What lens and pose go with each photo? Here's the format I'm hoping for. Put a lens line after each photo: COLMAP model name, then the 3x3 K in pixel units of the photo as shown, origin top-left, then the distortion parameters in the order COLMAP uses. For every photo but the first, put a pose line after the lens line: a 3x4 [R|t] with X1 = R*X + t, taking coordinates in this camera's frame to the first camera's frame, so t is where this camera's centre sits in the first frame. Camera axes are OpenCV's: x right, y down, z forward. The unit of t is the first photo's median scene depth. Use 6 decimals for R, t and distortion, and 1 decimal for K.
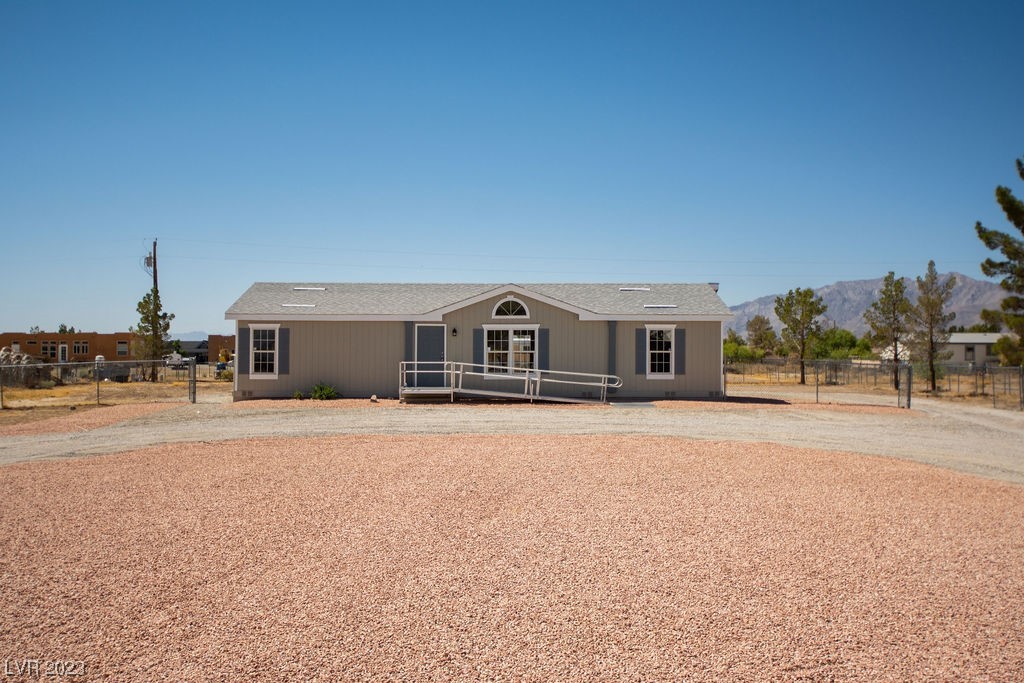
lens RADIAL K [[1057.6, 0, 500.9], [0, 1057.6, 339.9], [0, 0, 1]] dist [0.034999, 0.000000]
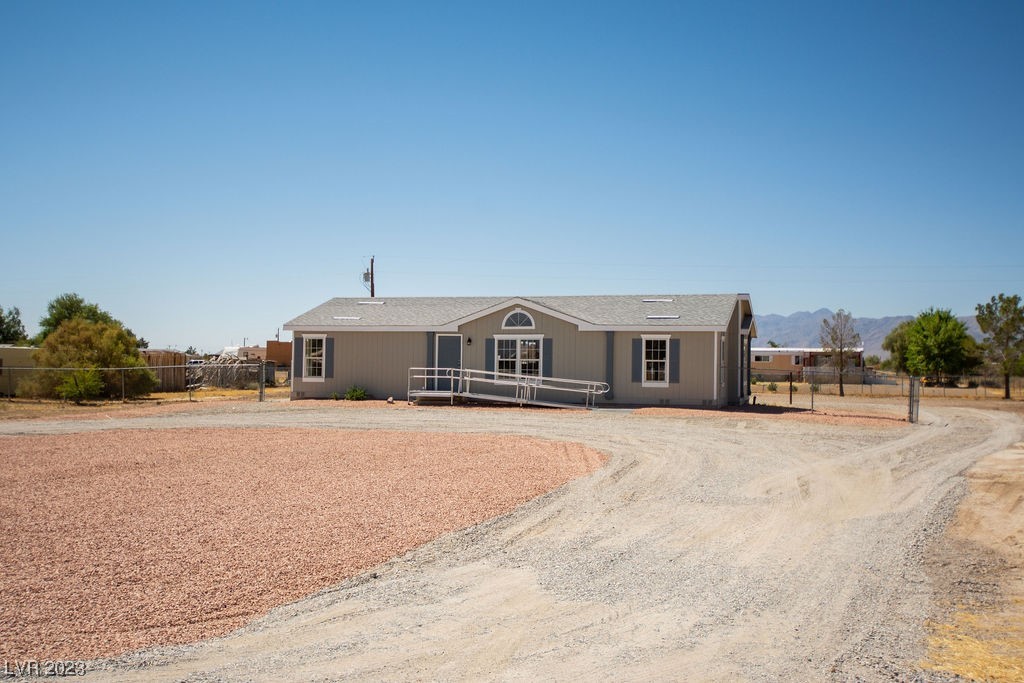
lens RADIAL K [[1057.6, 0, 507.6], [0, 1057.6, 344.6], [0, 0, 1]] dist [0.034999, 0.000000]
pose [[0.953650, 0.003505, -0.300896, 0.324778], [-0.004425, 0.999987, -0.002375, -0.001653], [0.300884, 0.003597, 0.953654, -0.036410]]
